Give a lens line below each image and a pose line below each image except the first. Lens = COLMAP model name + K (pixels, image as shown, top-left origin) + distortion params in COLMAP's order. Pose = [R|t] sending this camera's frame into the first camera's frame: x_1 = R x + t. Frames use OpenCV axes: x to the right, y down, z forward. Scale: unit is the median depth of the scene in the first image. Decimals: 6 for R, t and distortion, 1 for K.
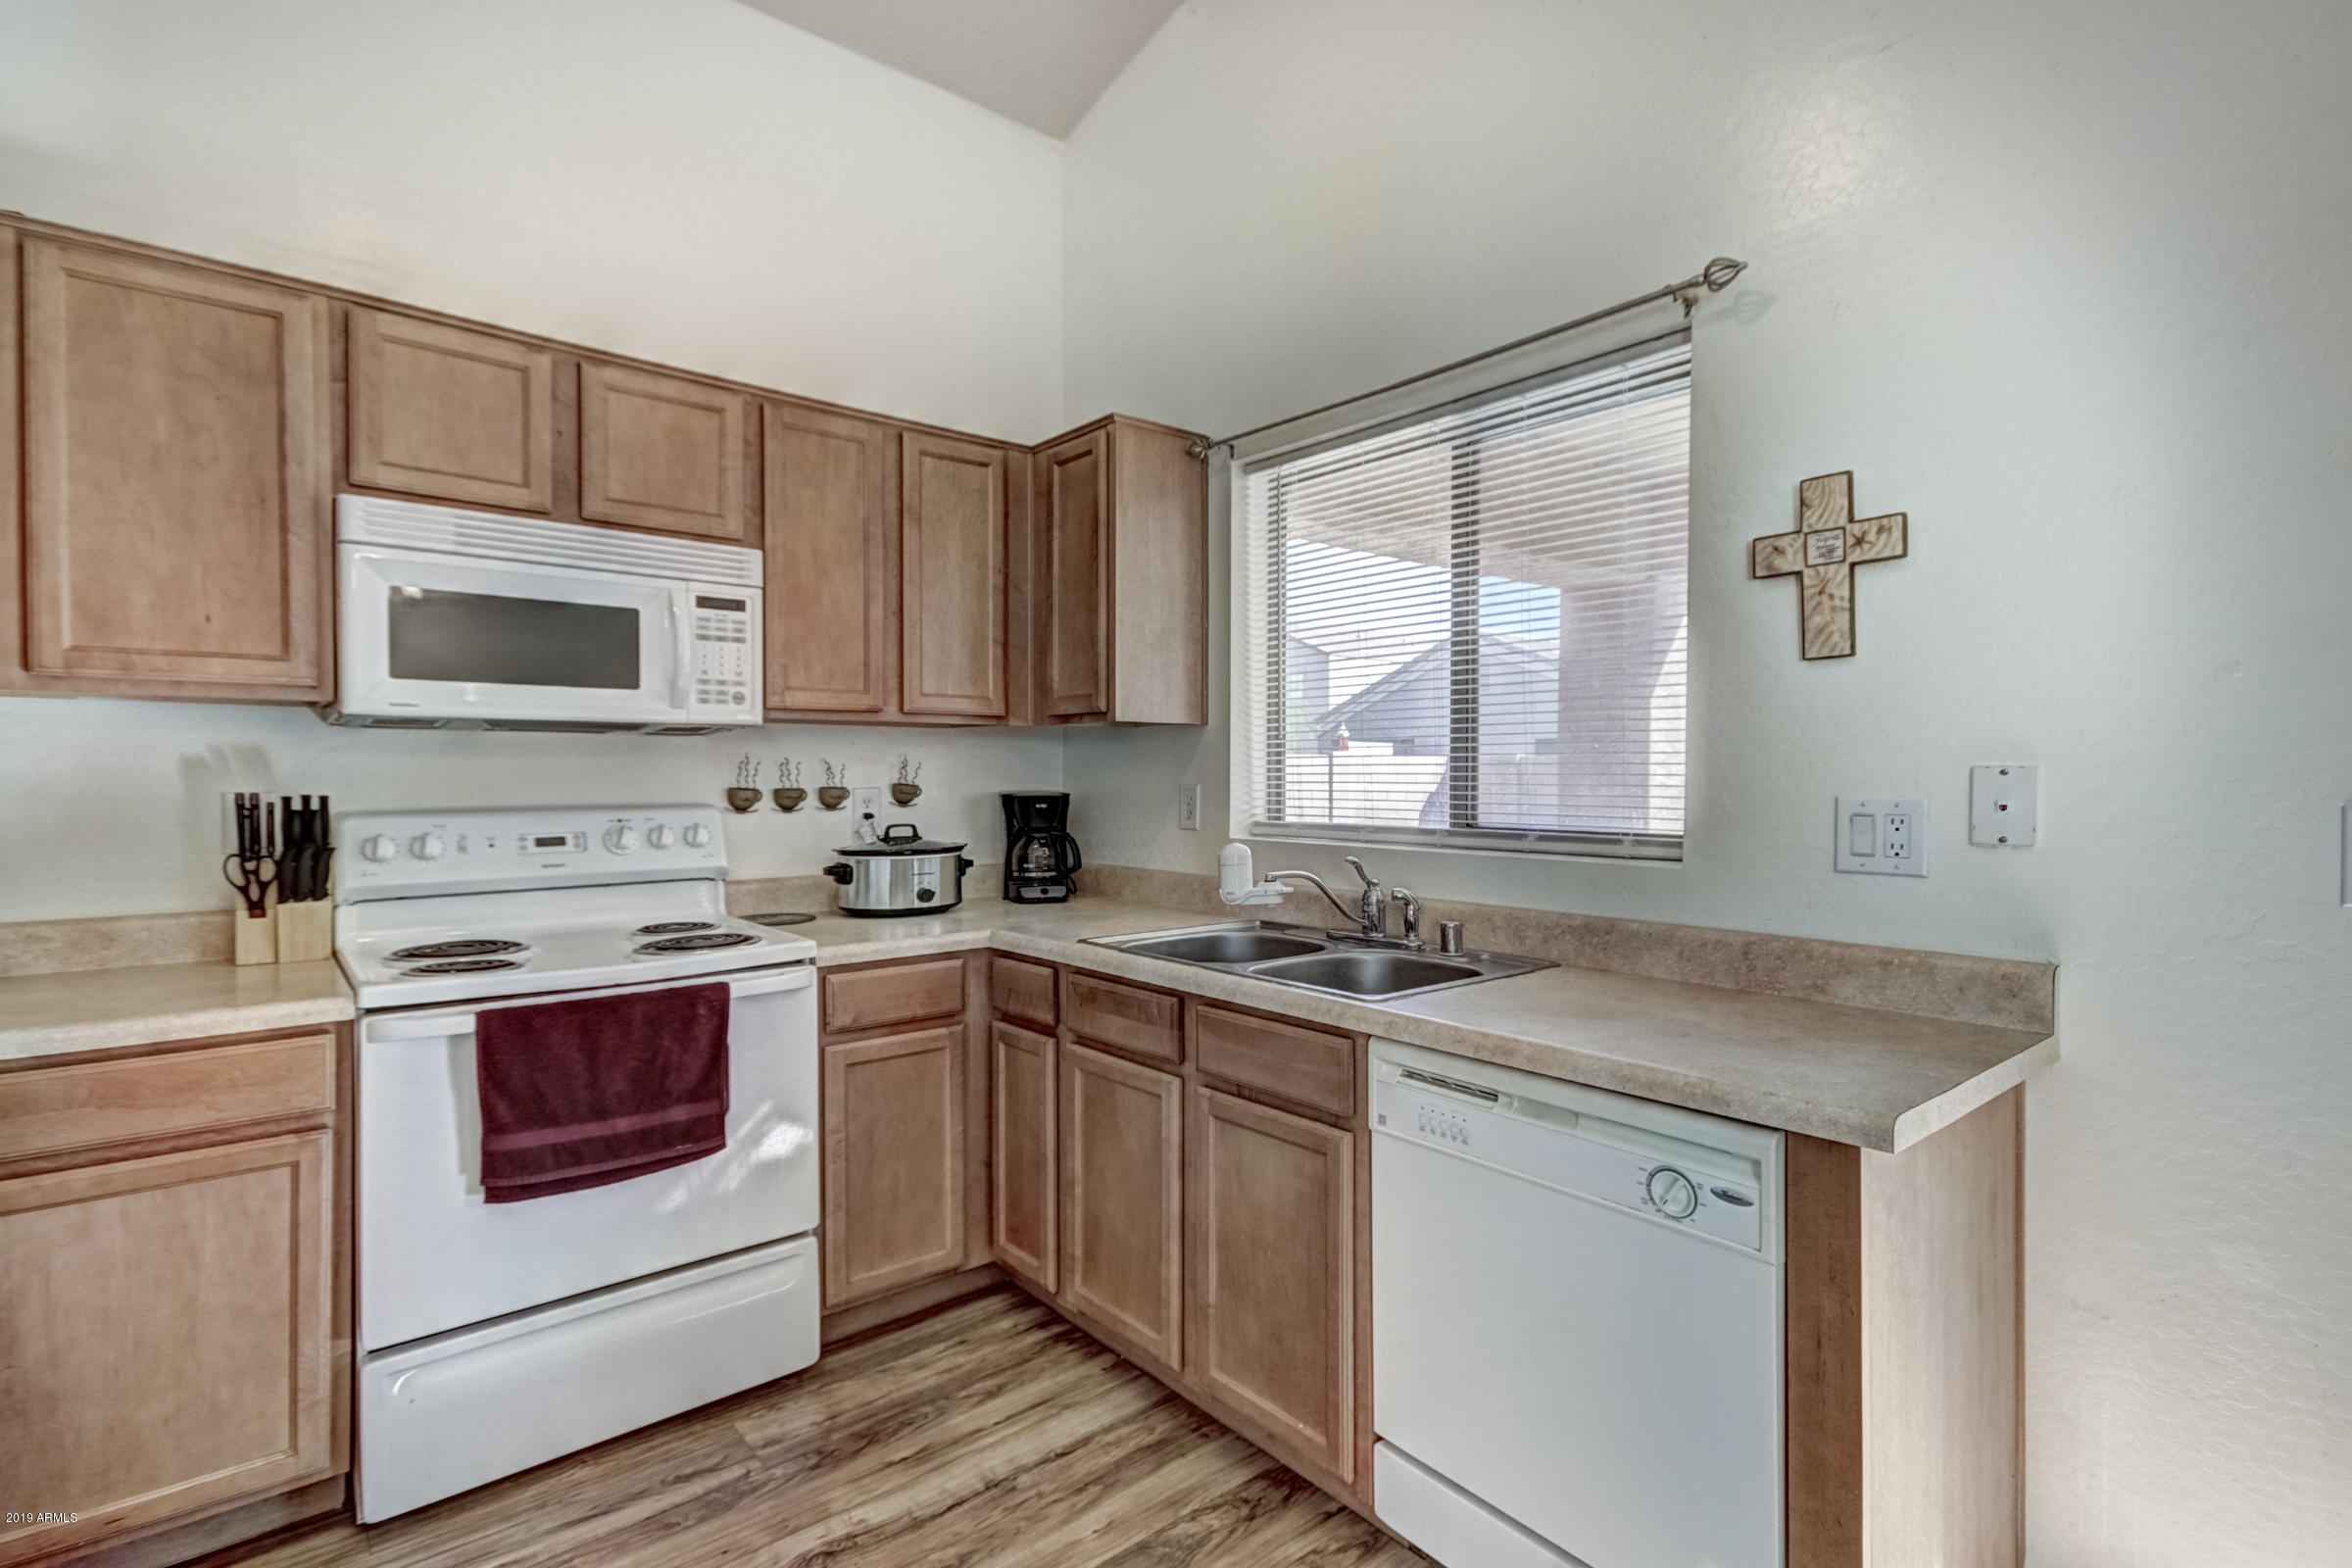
lens RADIAL K [[1116.1, 0, 1168.6], [0, 1116.1, 784.1], [0, 0, 1]] dist [0.017392, 0.000279]
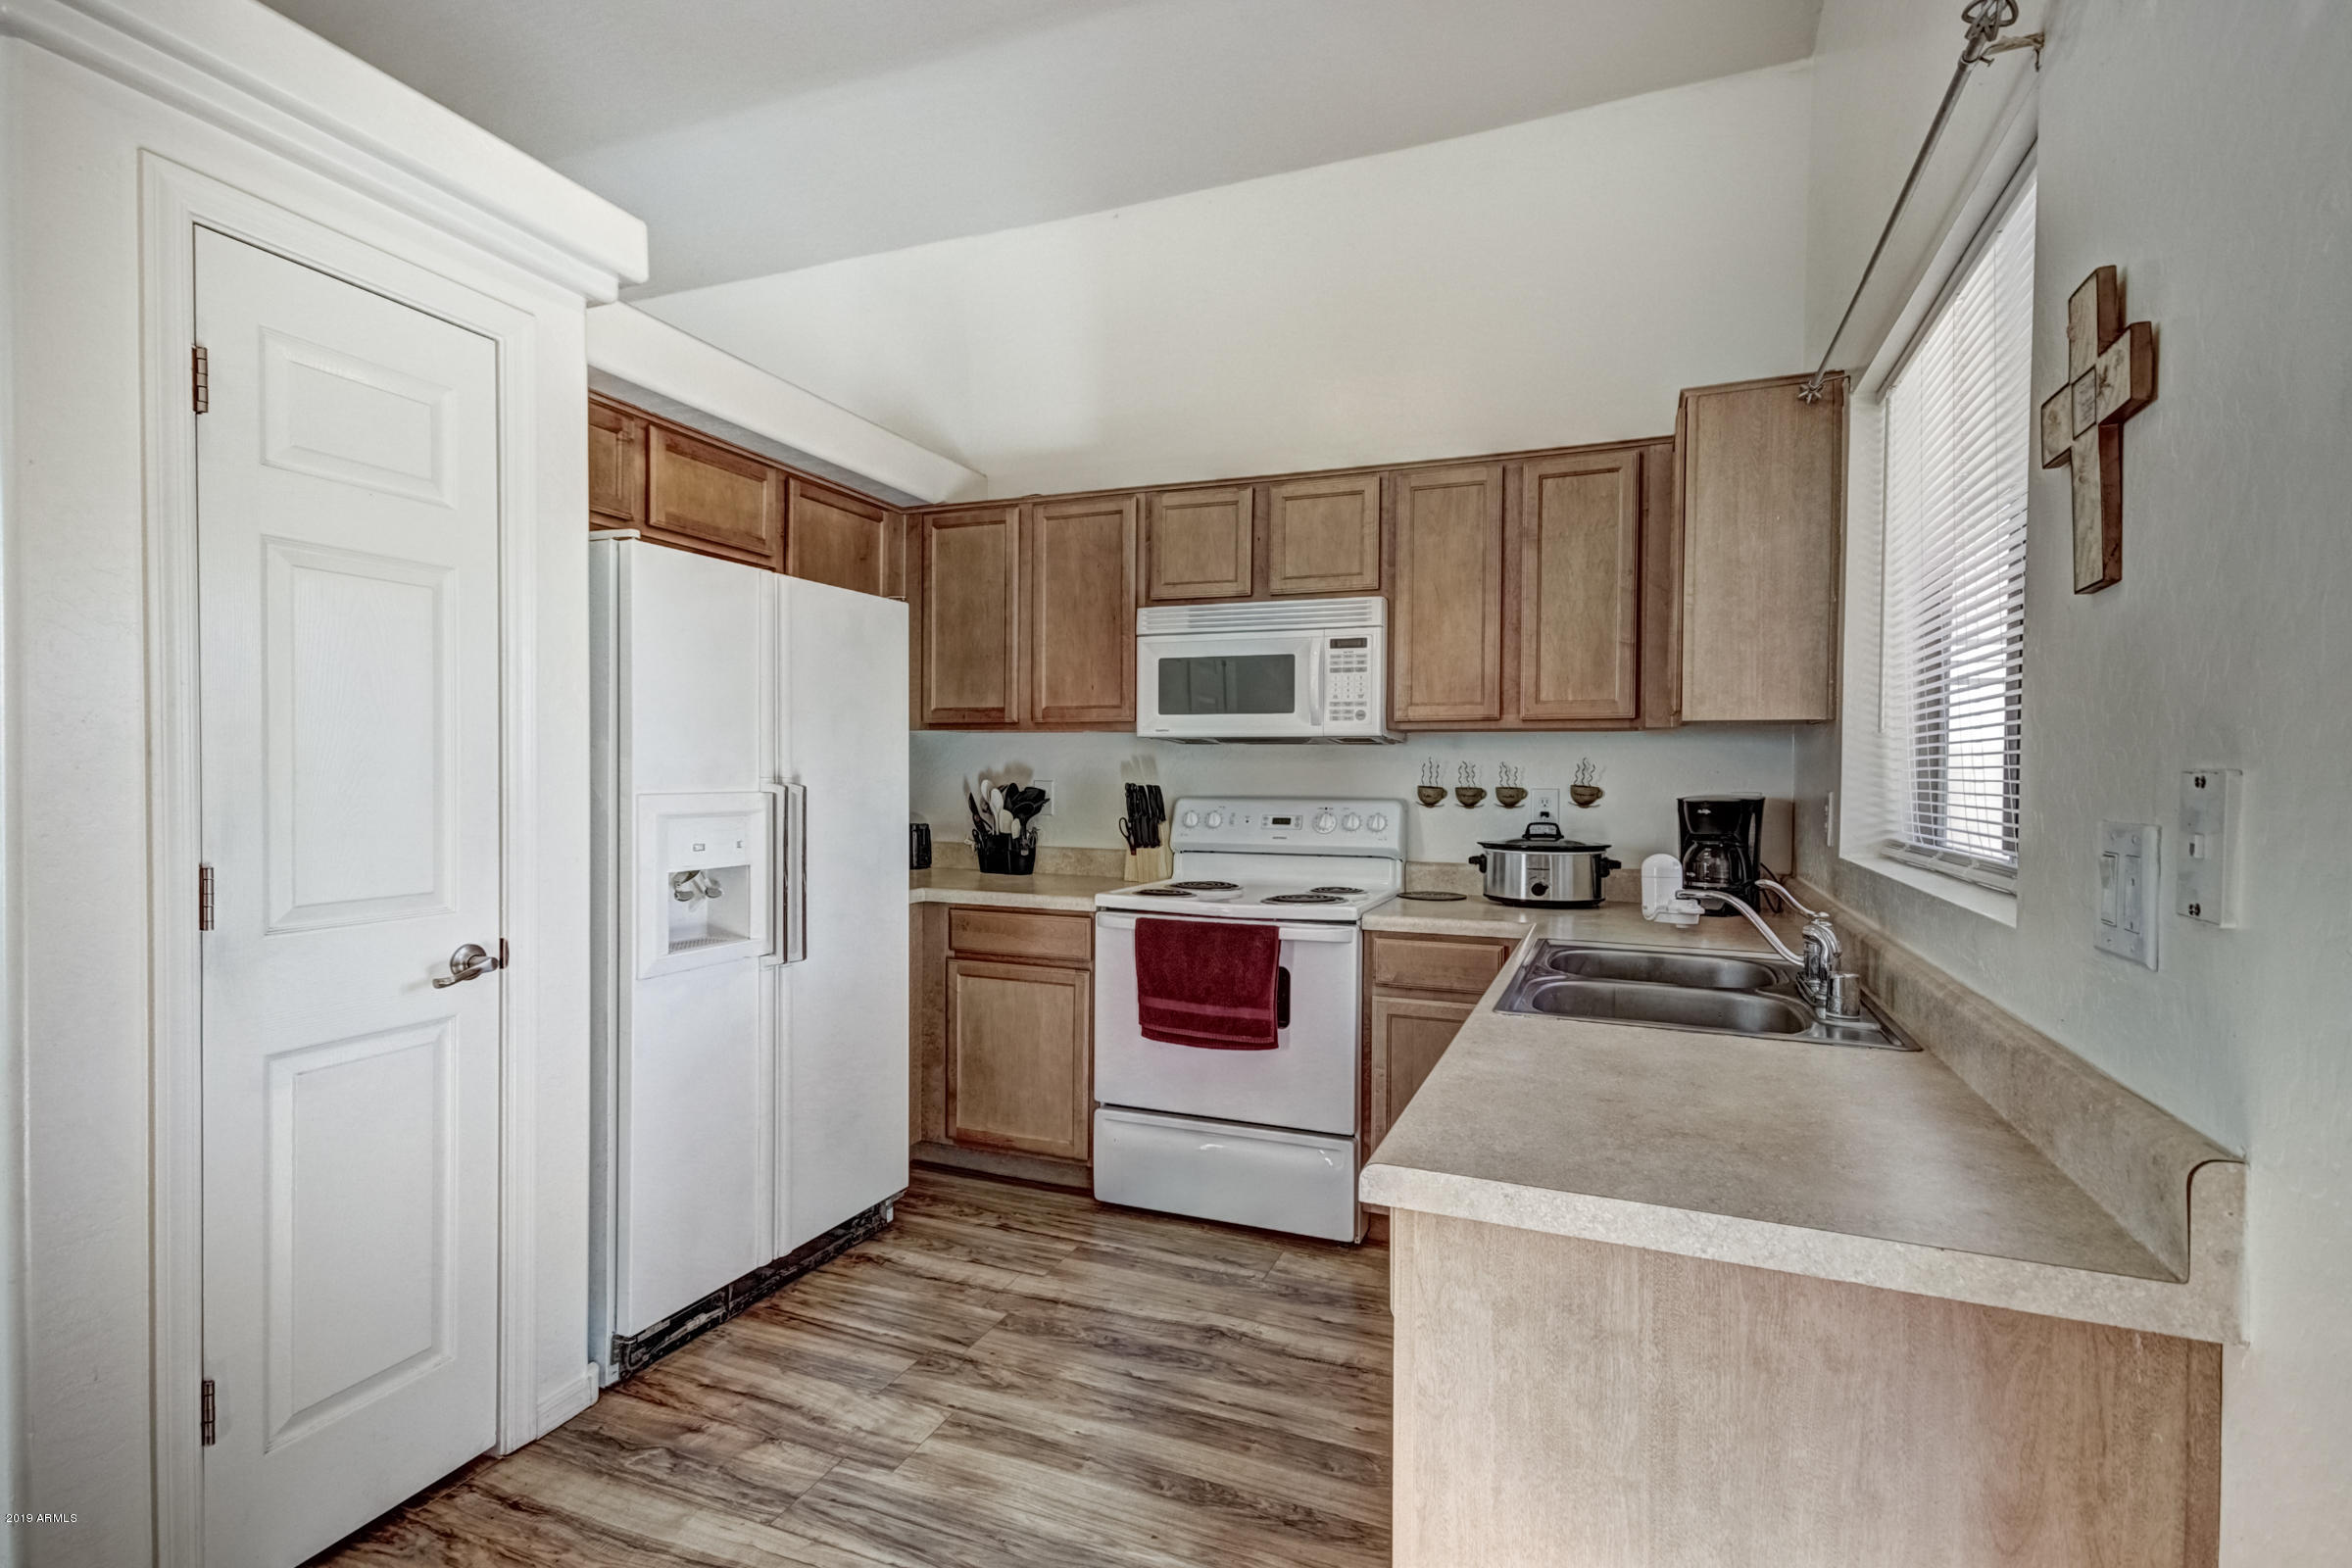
lens RADIAL K [[1100.7, 0, 1176.0], [0, 1100.7, 784.0], [0, 0, 1]] dist [-0.022714, 0.000042]
pose [[0.472308, 0.013886, -0.881324, 0.643050], [-0.017417, 0.999828, 0.006419, -0.002412], [0.881261, 0.012318, 0.472469, 0.229135]]
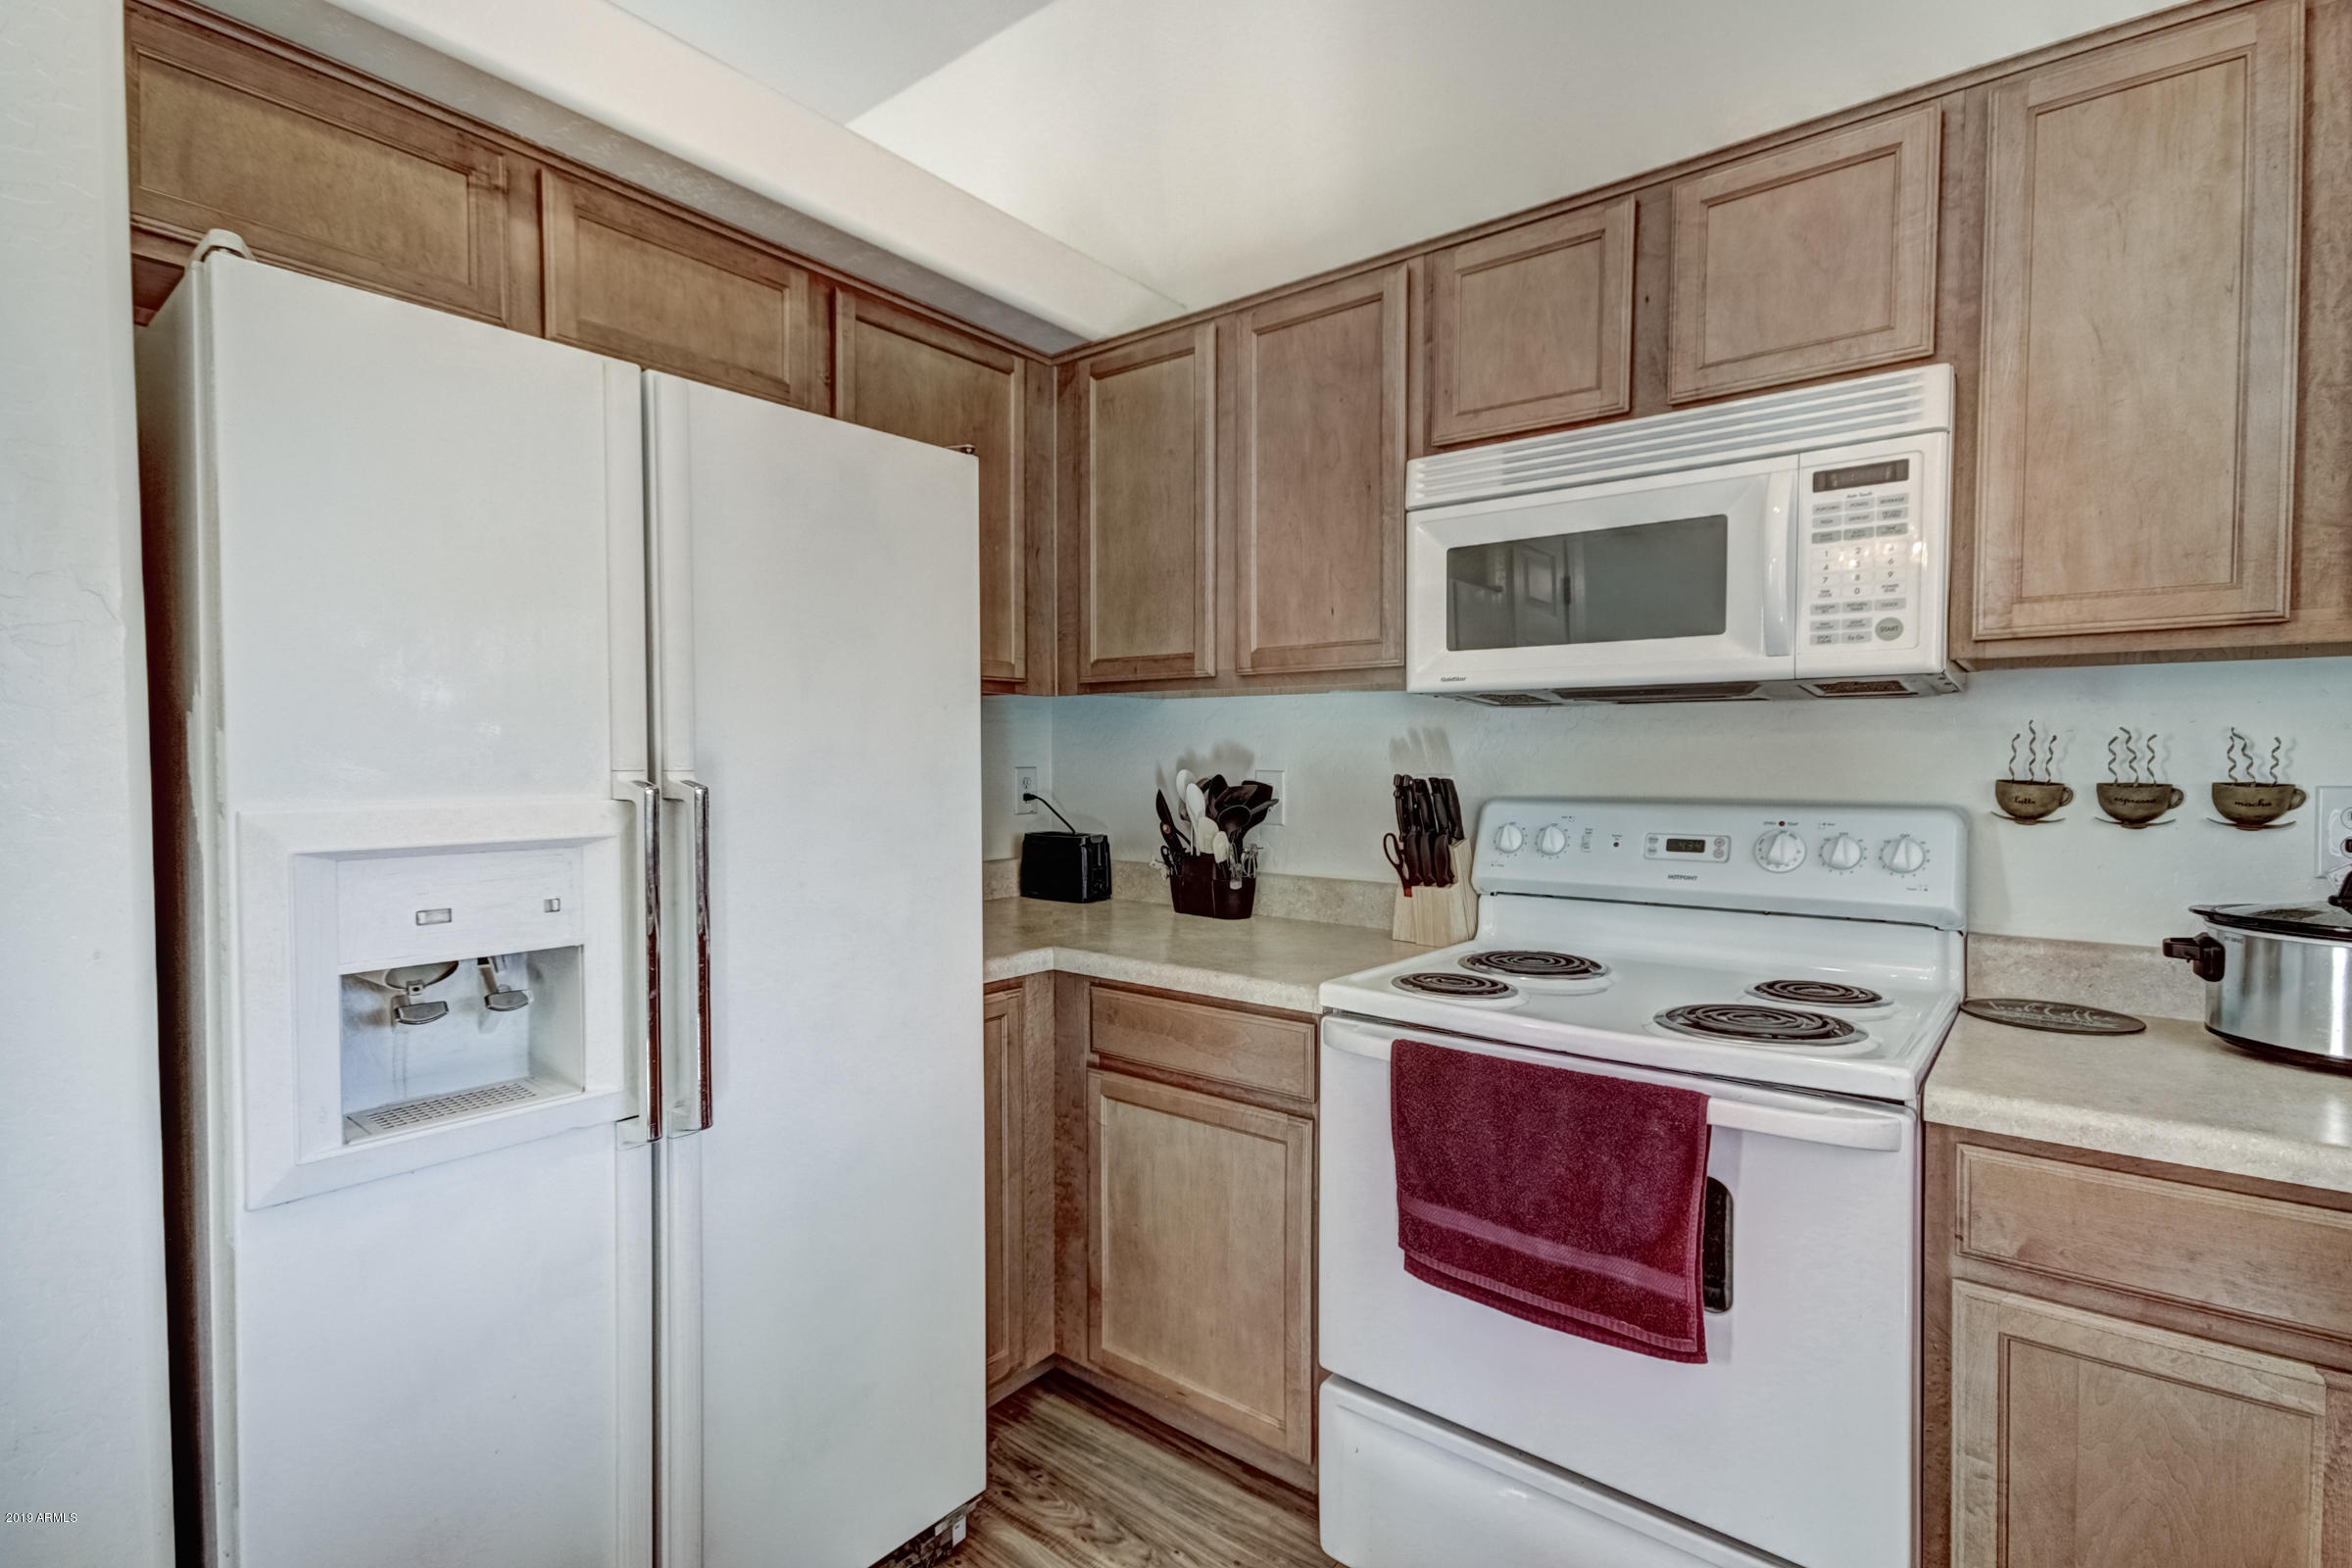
lens RADIAL K [[1116.1, 0, 1168.6], [0, 1116.1, 784.1], [0, 0, 1]] dist [0.017392, 0.000279]
pose [[0.197674, 0.024322, -0.979966, 0.129771], [-0.011274, 0.999682, 0.022537, -0.003808], [0.980203, 0.006593, 0.197885, 0.524468]]
